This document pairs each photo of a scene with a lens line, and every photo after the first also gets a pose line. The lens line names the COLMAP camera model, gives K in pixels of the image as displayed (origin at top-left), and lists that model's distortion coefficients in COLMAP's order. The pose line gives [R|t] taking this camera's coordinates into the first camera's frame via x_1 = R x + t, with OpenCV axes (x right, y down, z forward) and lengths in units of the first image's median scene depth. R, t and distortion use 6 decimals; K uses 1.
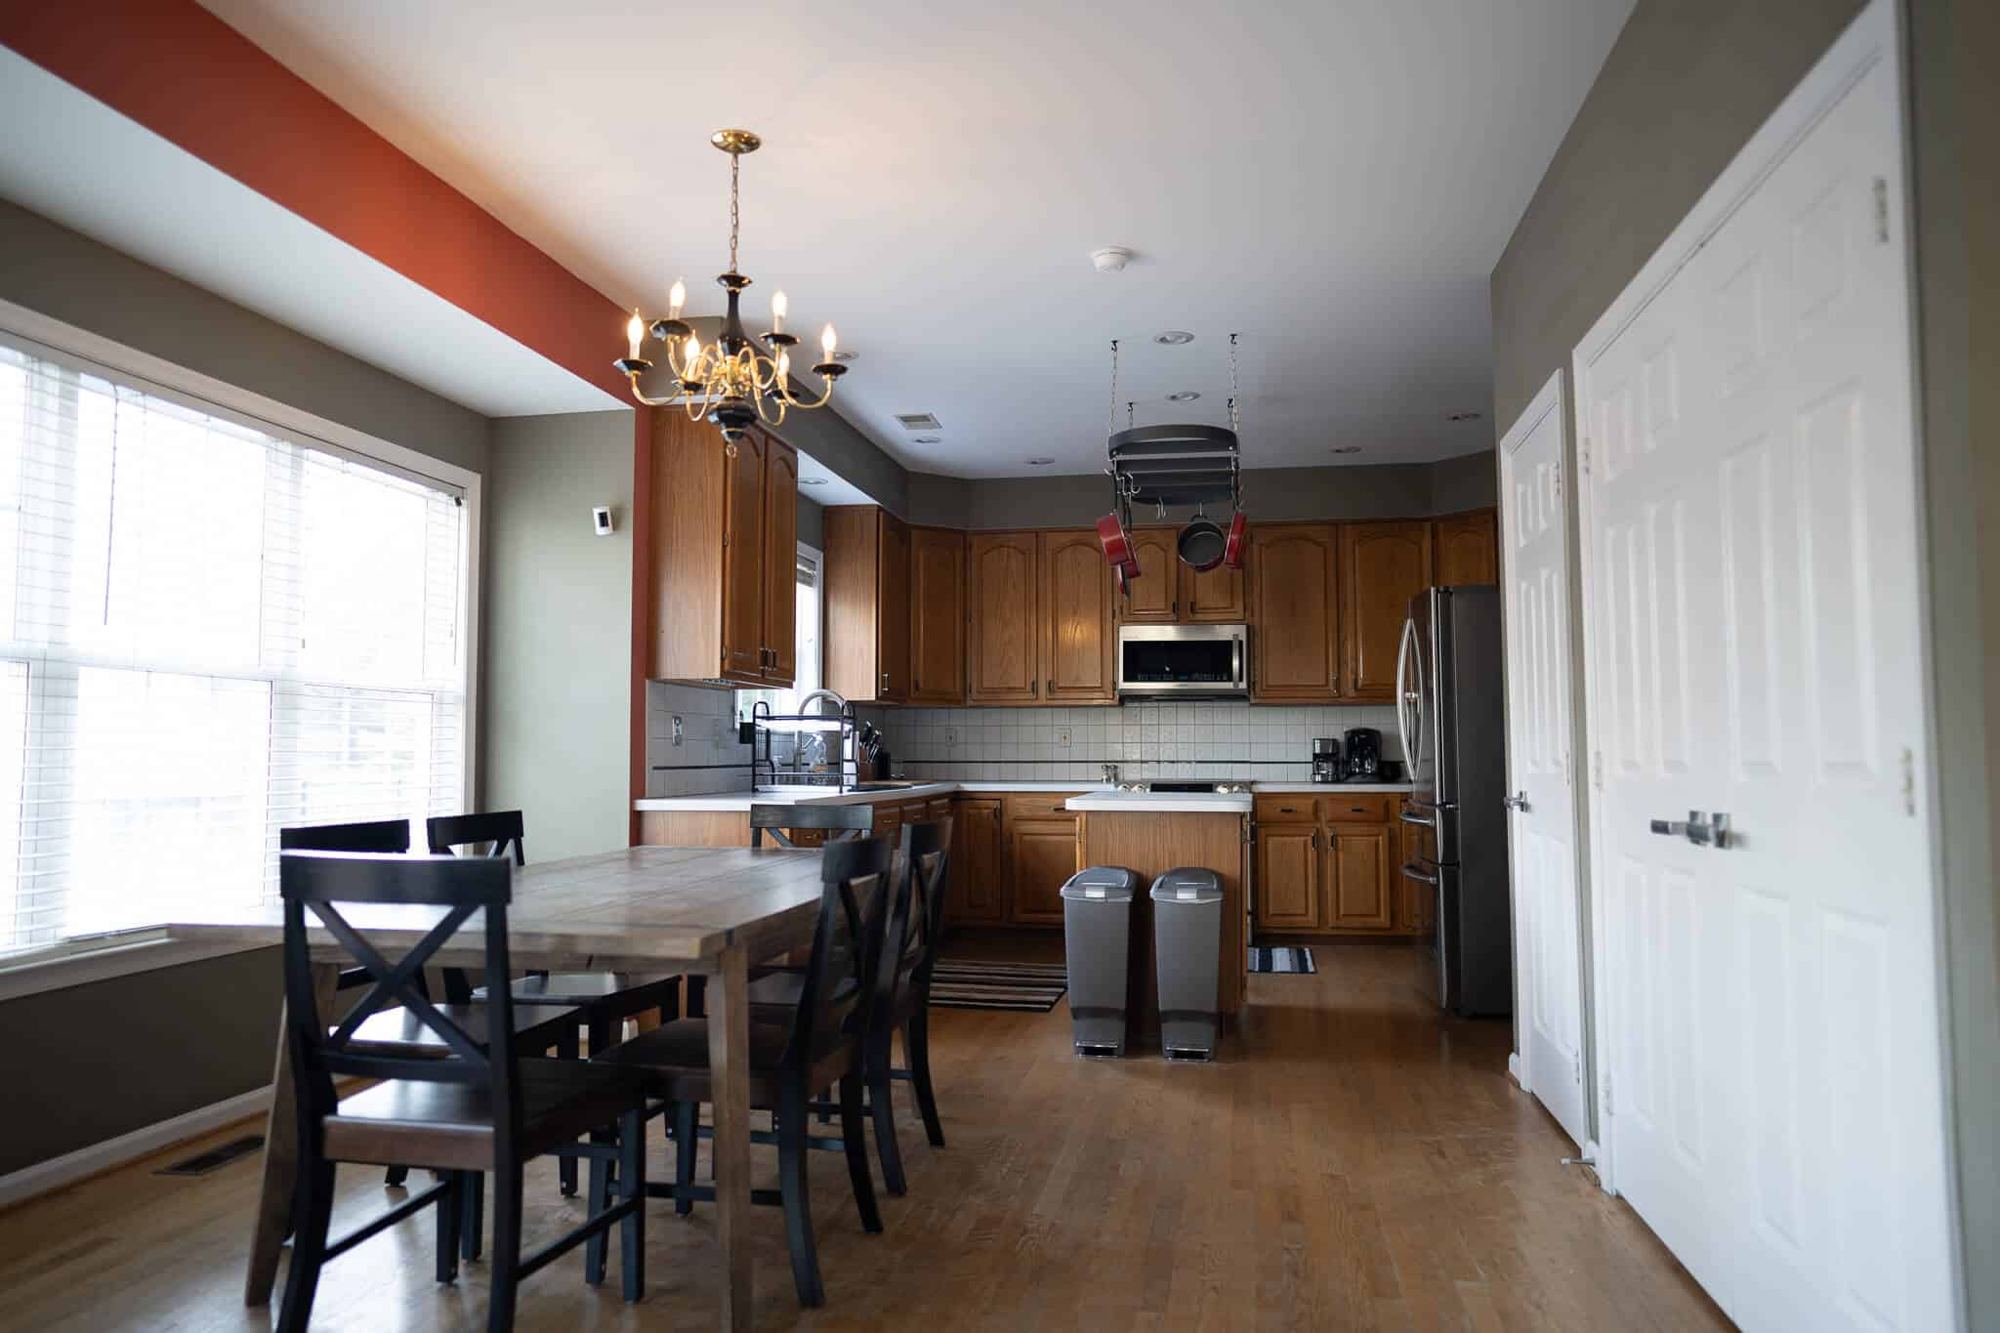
lens RADIAL K [[1346.7, 0, 1000.0], [0, 1346.7, 666.5], [0, 0, 1]] dist [-0.012639, 0.049008]
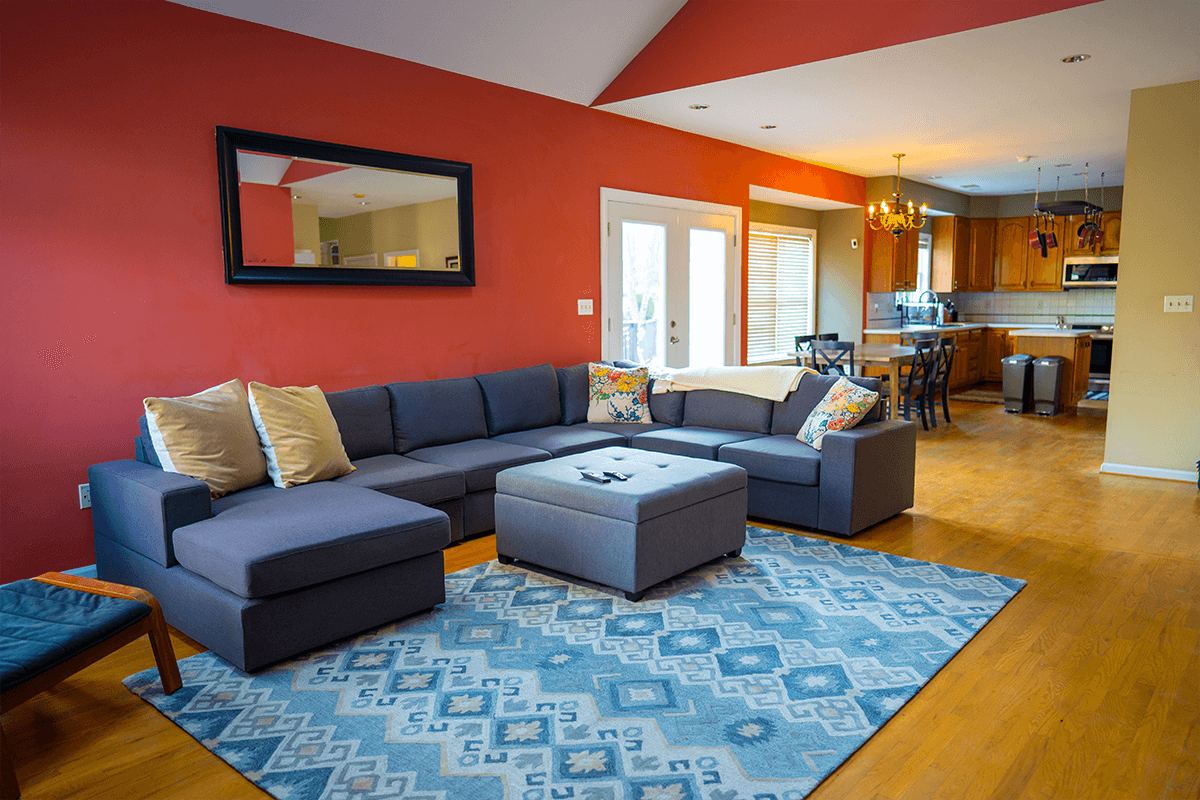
lens RADIAL K [[820.4, 0, 621.5], [0, 820.4, 397.0], [0, 0, 1]] dist [-0.013611, 0.056880]
pose [[0.872594, 0.052861, -0.485578, 0.153773], [0.038155, 0.983712, 0.175656, -0.090982], [0.486954, -0.171803, 0.856364, -0.819904]]
